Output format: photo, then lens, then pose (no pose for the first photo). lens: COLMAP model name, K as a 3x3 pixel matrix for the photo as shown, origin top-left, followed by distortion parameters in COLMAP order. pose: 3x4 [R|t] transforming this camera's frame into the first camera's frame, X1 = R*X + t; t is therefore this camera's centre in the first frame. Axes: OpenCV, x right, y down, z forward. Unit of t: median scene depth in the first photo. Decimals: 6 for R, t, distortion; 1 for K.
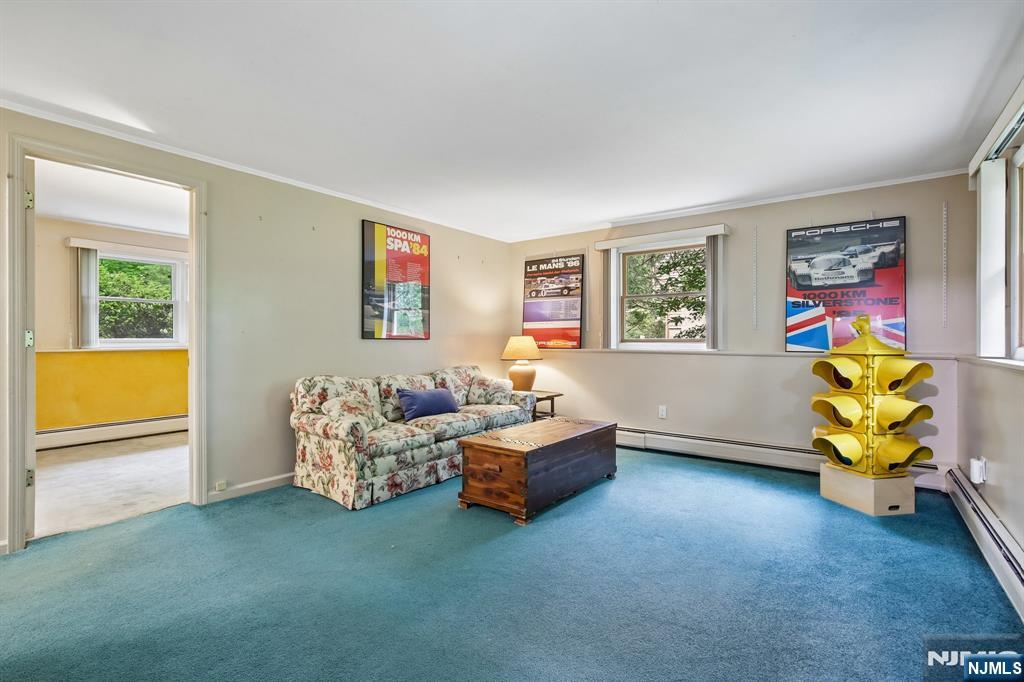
lens RADIAL K [[475.7, 0, 508.9], [0, 475.7, 340.4], [0, 0, 1]] dist [-0.032670, 0.006265]
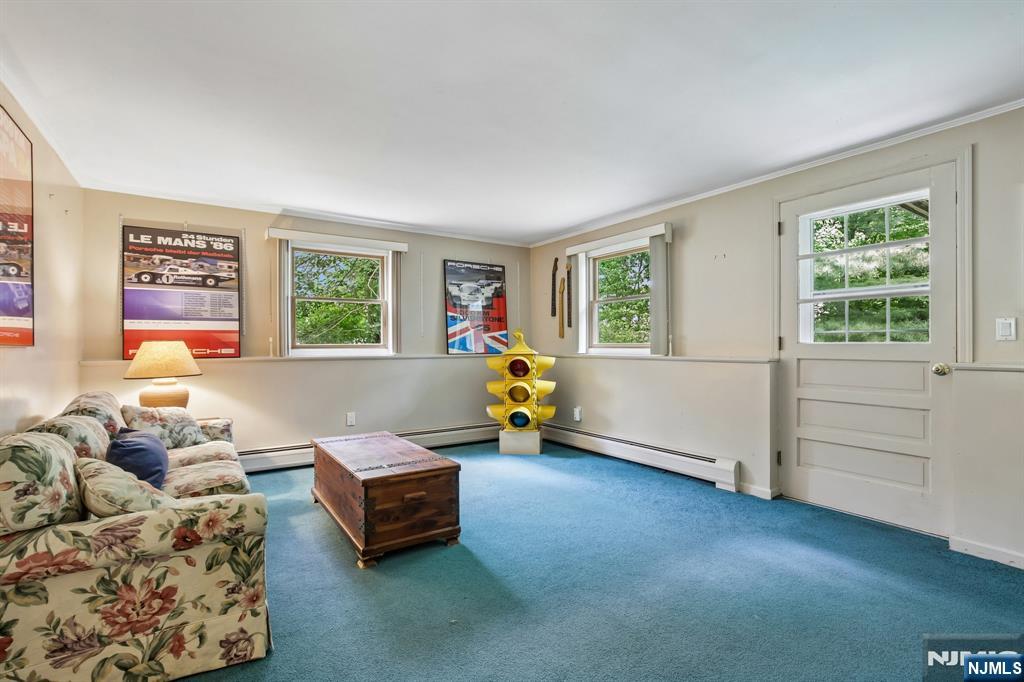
lens RADIAL K [[475.7, 0, 514.9], [0, 475.7, 345.5], [0, 0, 1]] dist [-0.032670, 0.006265]
pose [[0.302855, -0.001895, 0.953035, -0.464992], [0.005789, 0.999983, 0.000149, 0.000454], [-0.953019, 0.005472, 0.302861, 0.342268]]
